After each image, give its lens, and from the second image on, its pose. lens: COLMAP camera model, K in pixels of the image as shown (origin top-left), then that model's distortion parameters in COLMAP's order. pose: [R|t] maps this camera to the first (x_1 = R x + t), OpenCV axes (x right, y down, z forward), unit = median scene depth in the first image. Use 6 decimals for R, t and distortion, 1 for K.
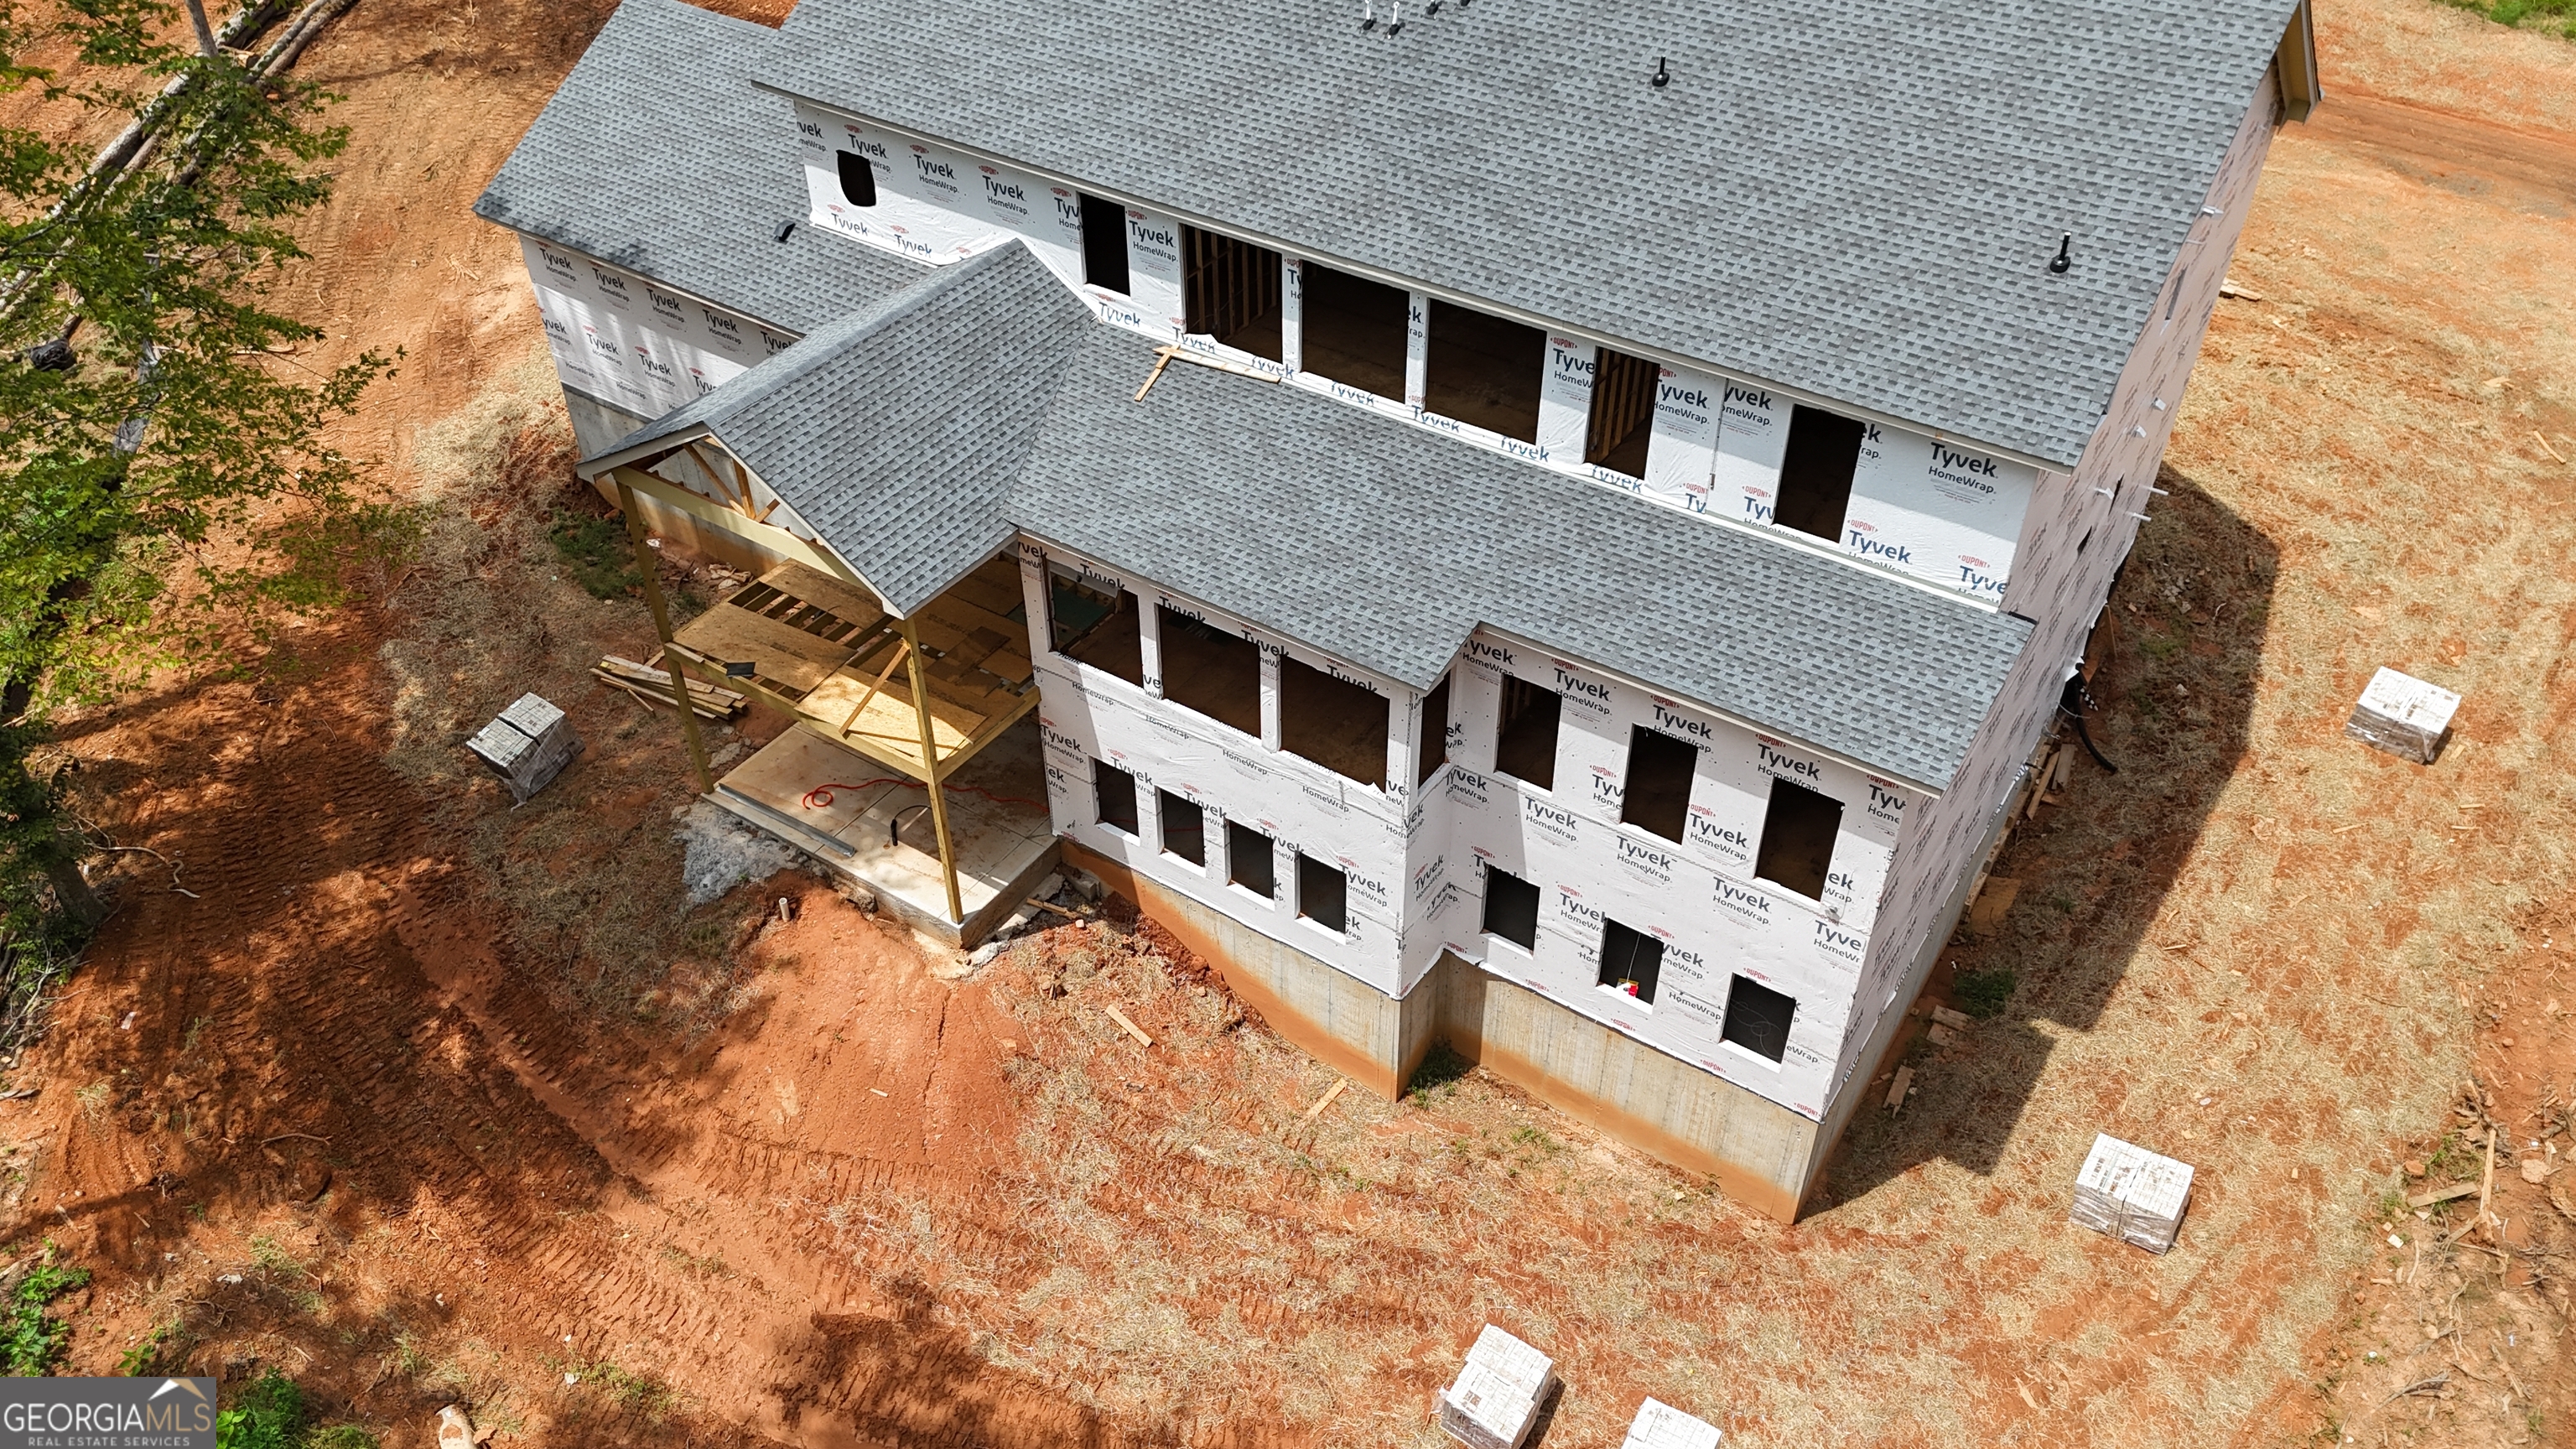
lens RADIAL K [[1881.0, 0, 1286.7], [0, 1881.0, 674.8], [0, 0, 1]] dist [0.079151, -0.065768]
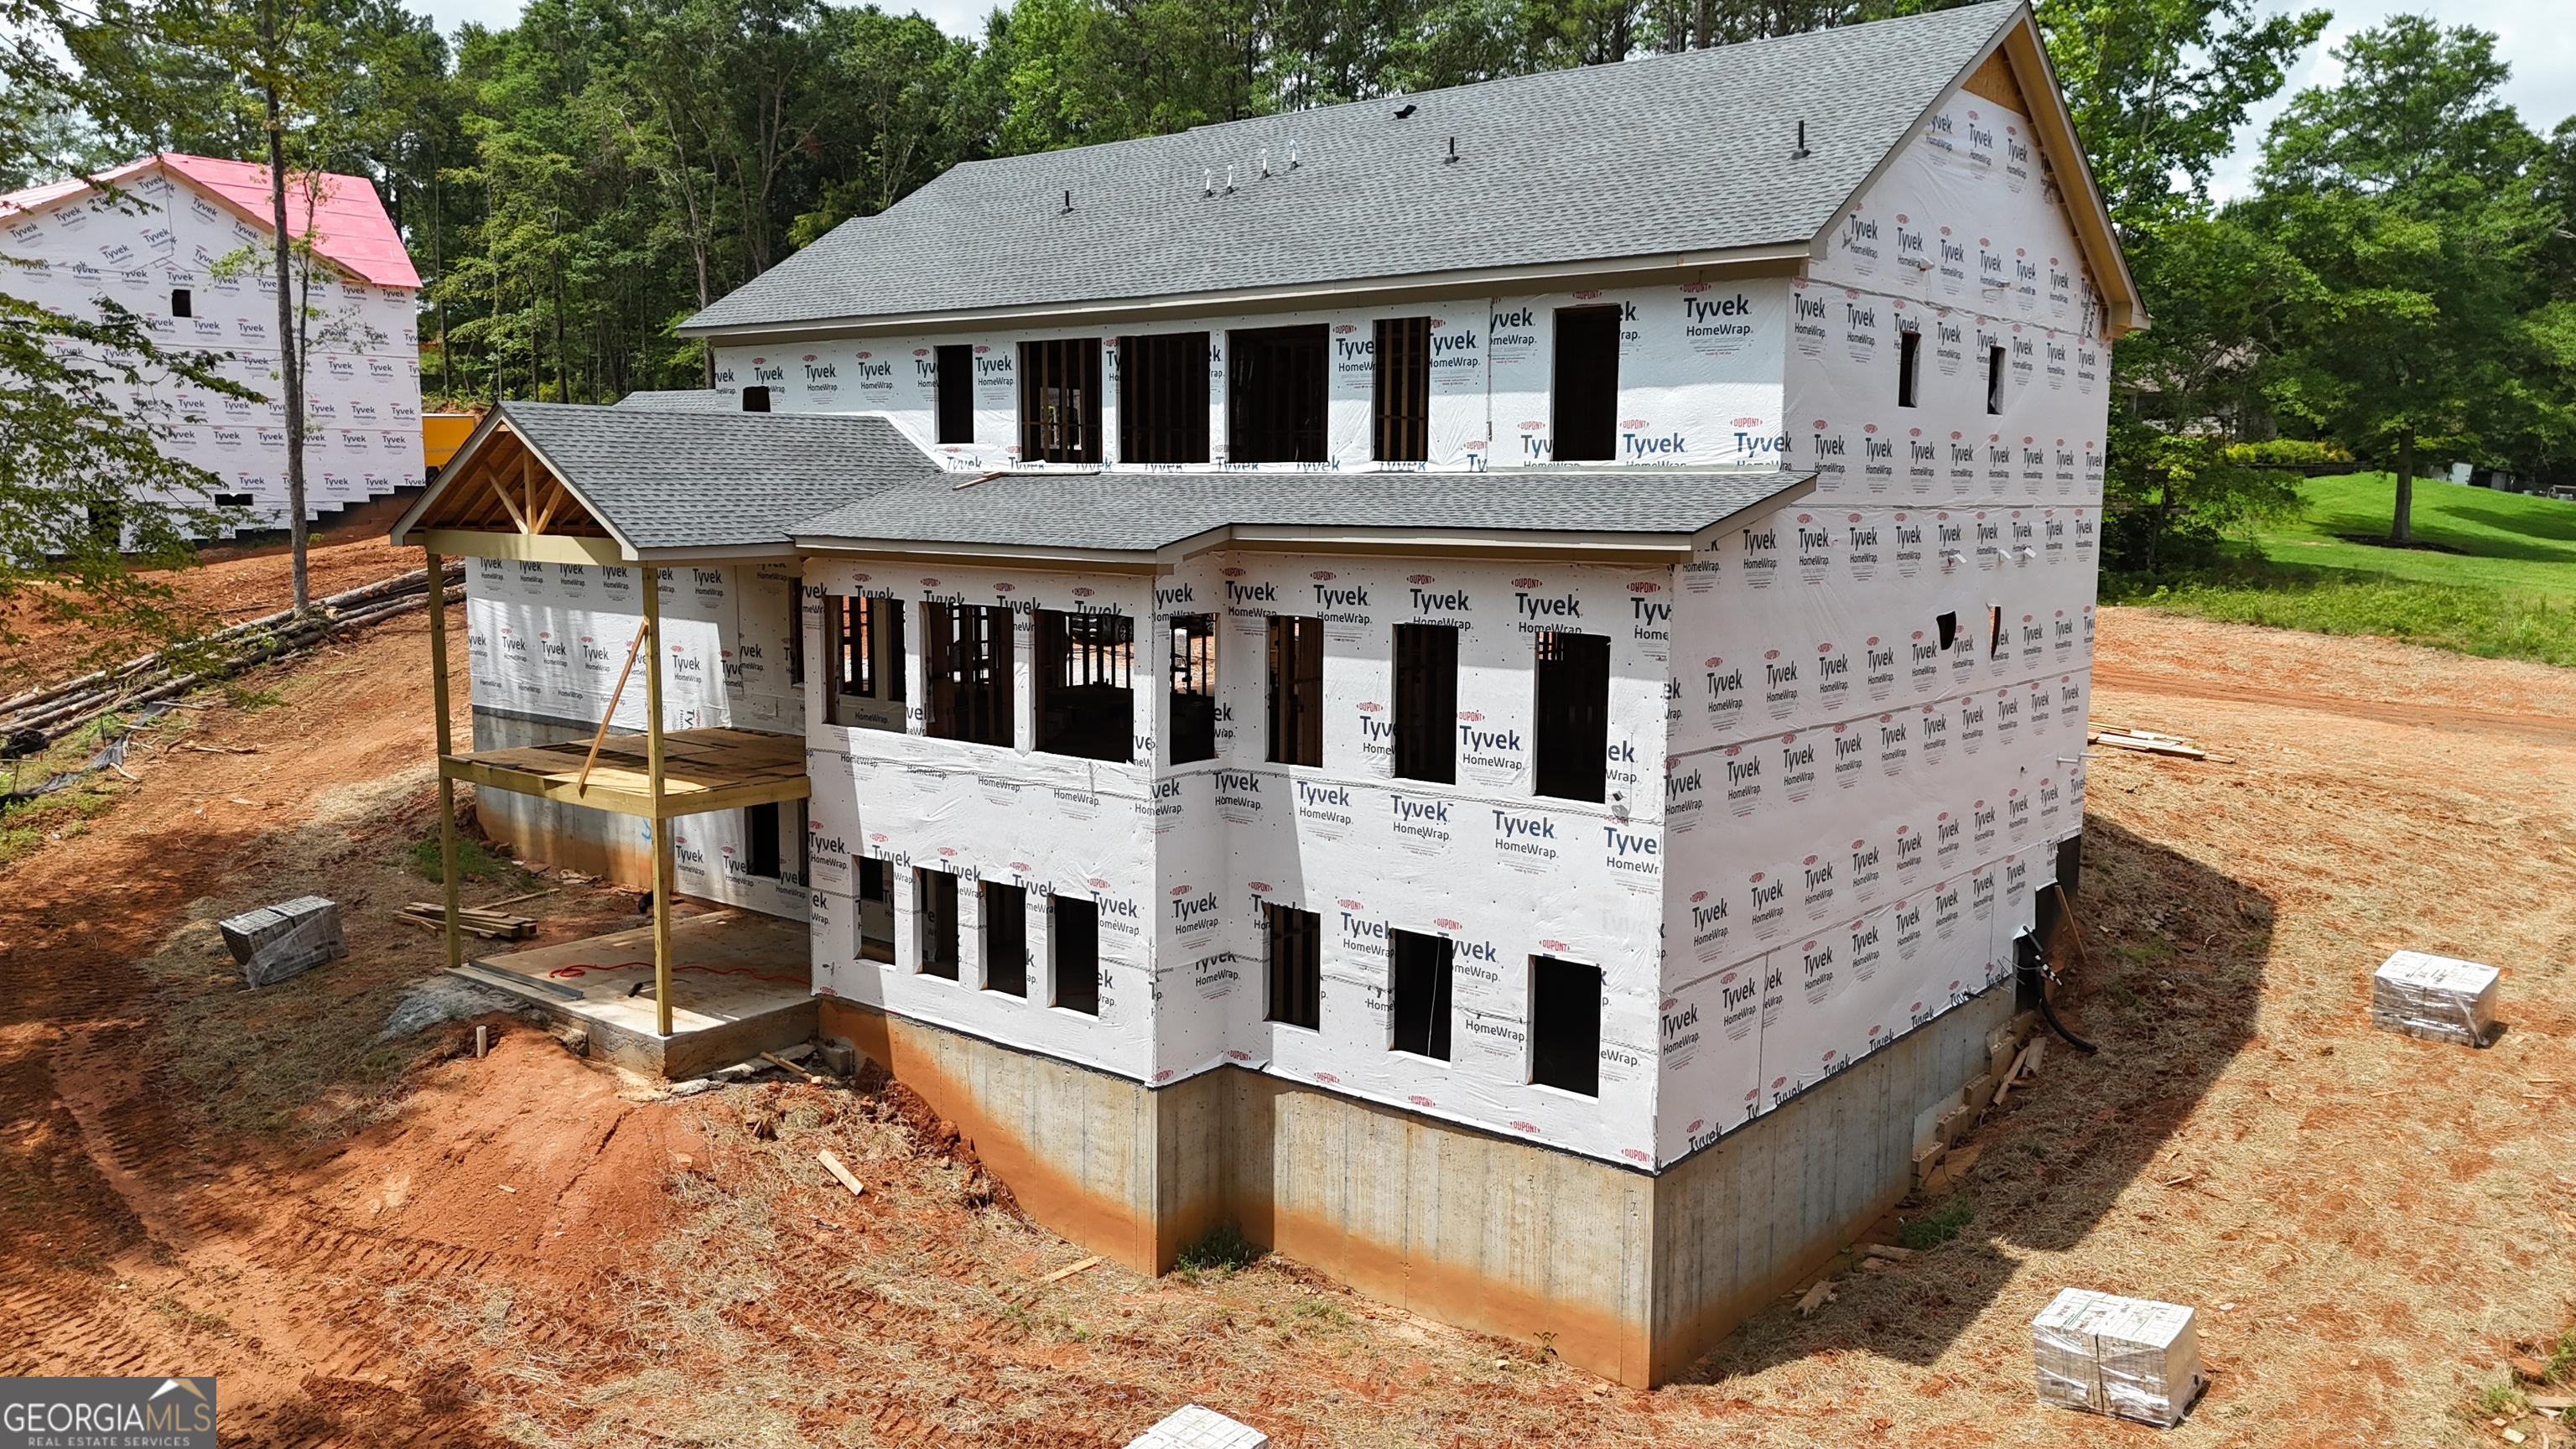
lens RADIAL K [[1872.6, 0, 1291.1], [0, 1872.6, 718.3], [0, 0, 1]] dist [0.088942, -0.092680]
pose [[0.995391, 0.022413, -0.093240, 0.188361], [-0.069099, 0.841818, -0.535320, 0.464200], [0.066493, 0.539295, 0.839487, 0.238904]]
